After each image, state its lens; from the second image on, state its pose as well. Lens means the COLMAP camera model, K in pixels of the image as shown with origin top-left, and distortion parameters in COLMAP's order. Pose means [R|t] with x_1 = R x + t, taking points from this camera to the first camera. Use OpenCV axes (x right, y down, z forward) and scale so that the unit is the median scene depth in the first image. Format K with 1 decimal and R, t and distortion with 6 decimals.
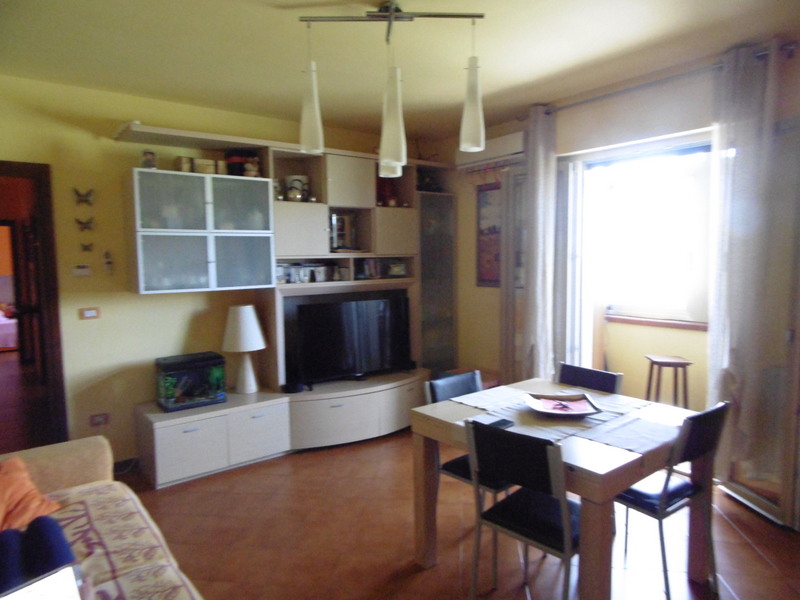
lens RADIAL K [[526.5, 0, 400.0], [0, 526.5, 300.0], [0, 0, 1]] dist [0.014576, -0.004277]
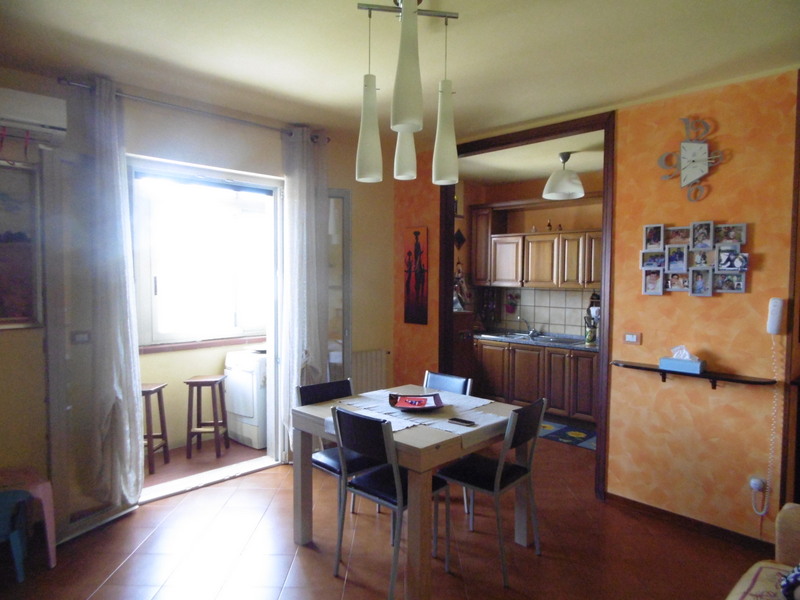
lens RADIAL K [[526.5, 0, 400.0], [0, 526.5, 300.0], [0, 0, 1]] dist [0.014576, -0.004277]
pose [[-0.120390, -0.042635, 0.991811, -0.536985], [0.081149, 0.995311, 0.052635, -0.062554], [-0.989404, 0.086821, -0.116366, 0.690559]]
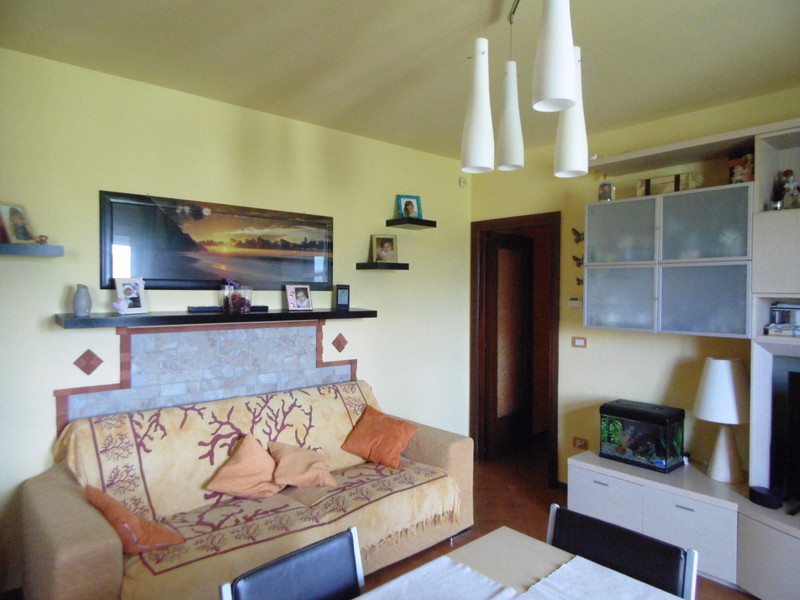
lens RADIAL K [[526.5, 0, 400.0], [0, 526.5, 300.0], [0, 0, 1]] dist [0.014576, -0.004277]
pose [[0.057972, 0.033180, -0.997767, 0.417802], [-0.096062, 0.994995, 0.027506, -0.049553], [0.993686, 0.094253, 0.060869, 0.506629]]
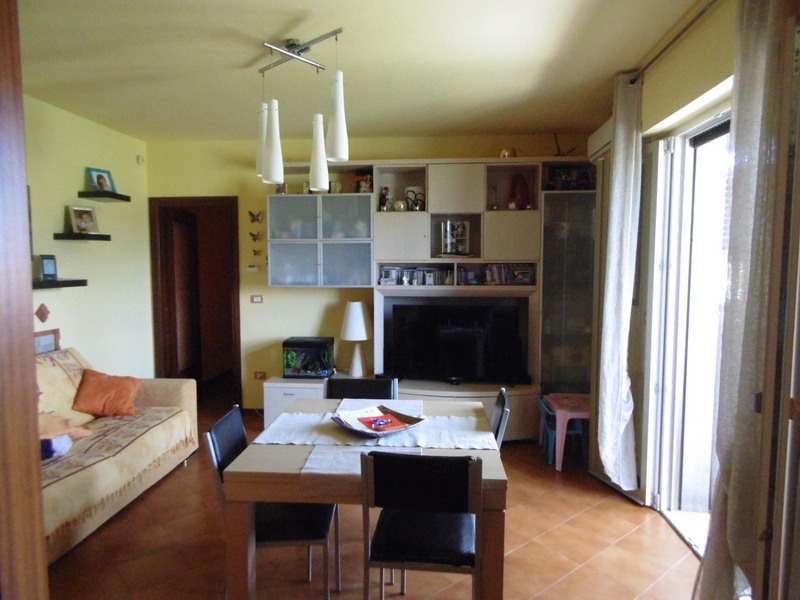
lens RADIAL K [[526.5, 0, 400.0], [0, 526.5, 300.0], [0, 0, 1]] dist [0.014576, -0.004277]
pose [[0.732392, 0.063050, -0.677958, 0.582363], [-0.069089, 0.997446, 0.018126, -0.021985], [0.677369, 0.033564, 0.734877, 0.202733]]
